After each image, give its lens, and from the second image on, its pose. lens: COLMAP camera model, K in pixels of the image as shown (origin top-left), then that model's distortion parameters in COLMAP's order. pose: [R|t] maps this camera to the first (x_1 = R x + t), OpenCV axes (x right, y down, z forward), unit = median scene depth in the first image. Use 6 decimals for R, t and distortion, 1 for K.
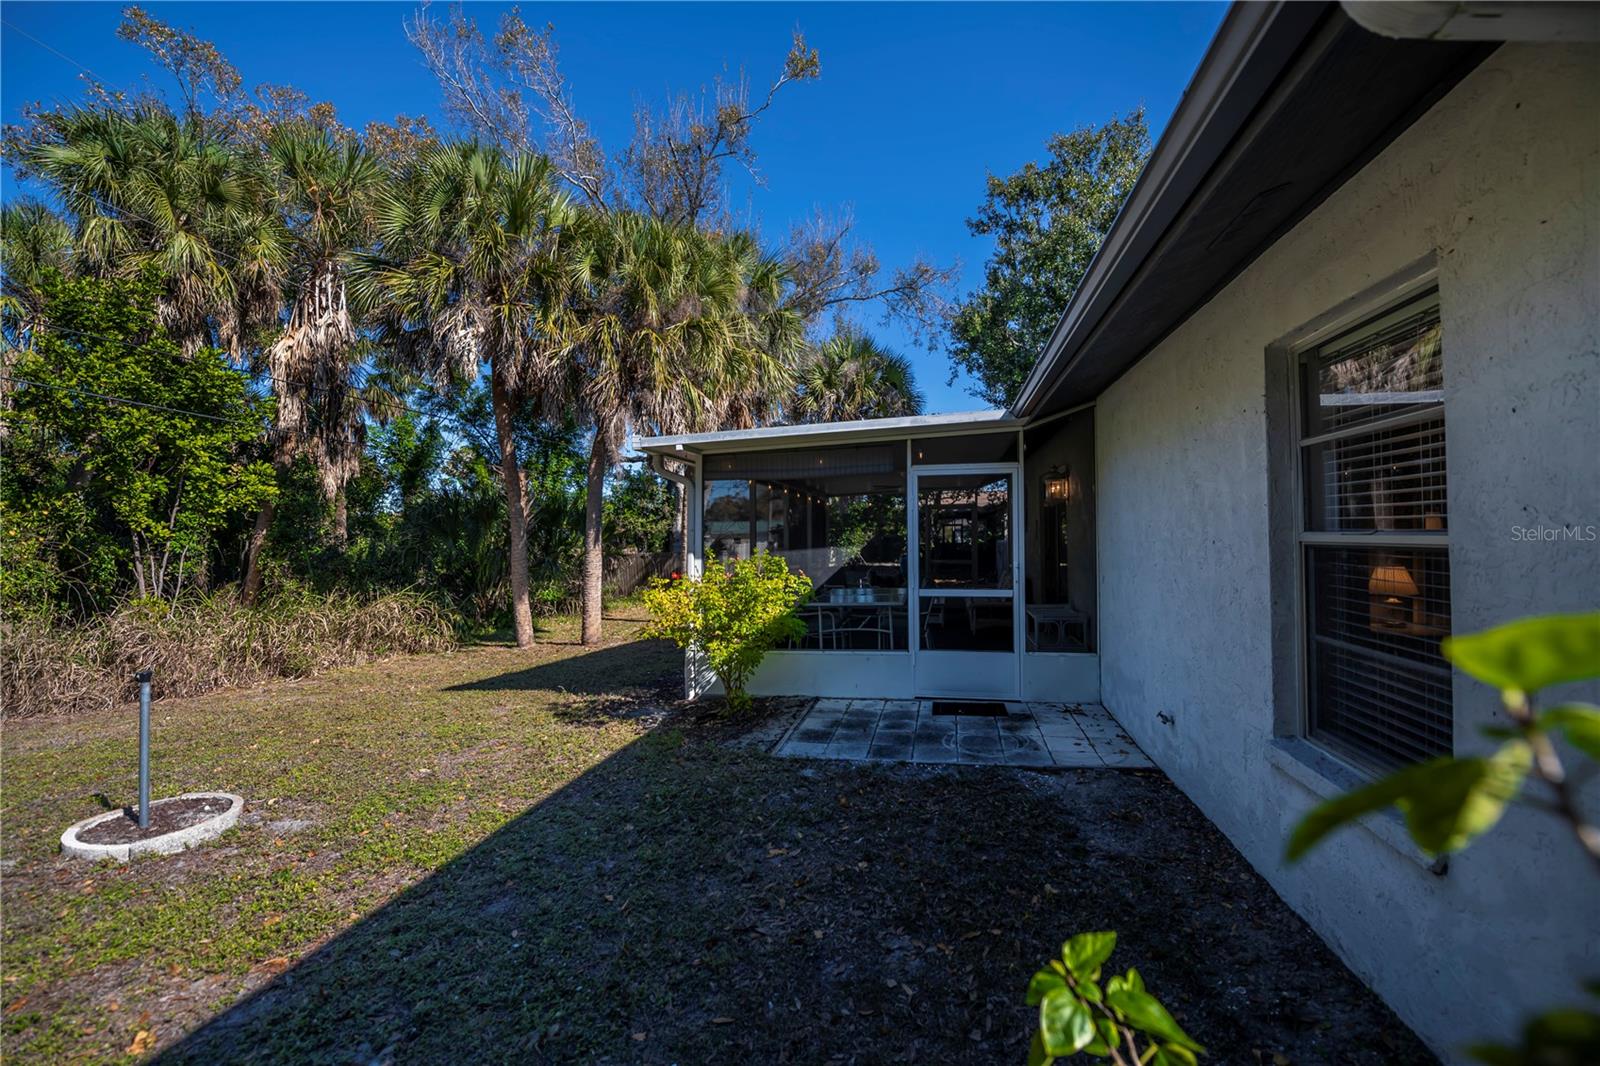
lens RADIAL K [[644.7, 0, 800.3], [0, 644.7, 529.0], [0, 0, 1]] dist [-0.003465, -0.000093]
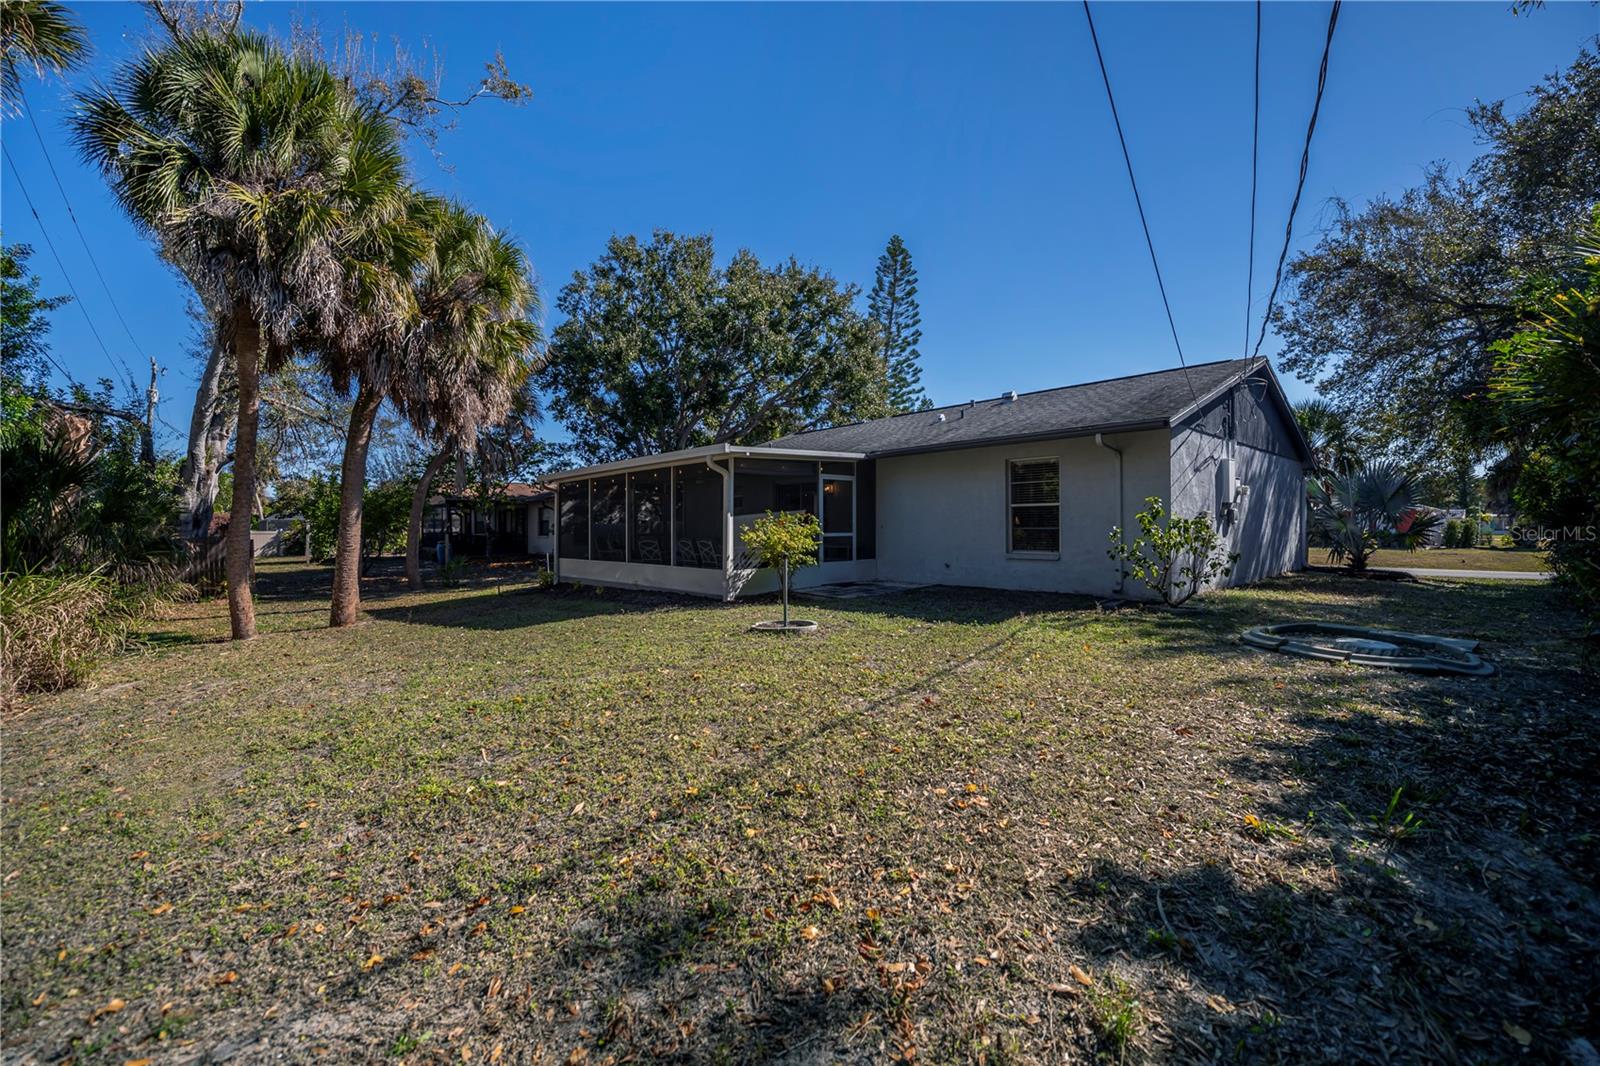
lens RADIAL K [[644.7, 0, 800.2], [0, 644.7, 535.7], [0, 0, 1]] dist [-0.003465, -0.000093]
pose [[0.571352, 0.005715, 0.820685, -1.963582], [-0.012723, 0.999917, 0.001895, 0.123954], [-0.820606, -0.011524, 0.571378, -0.164099]]
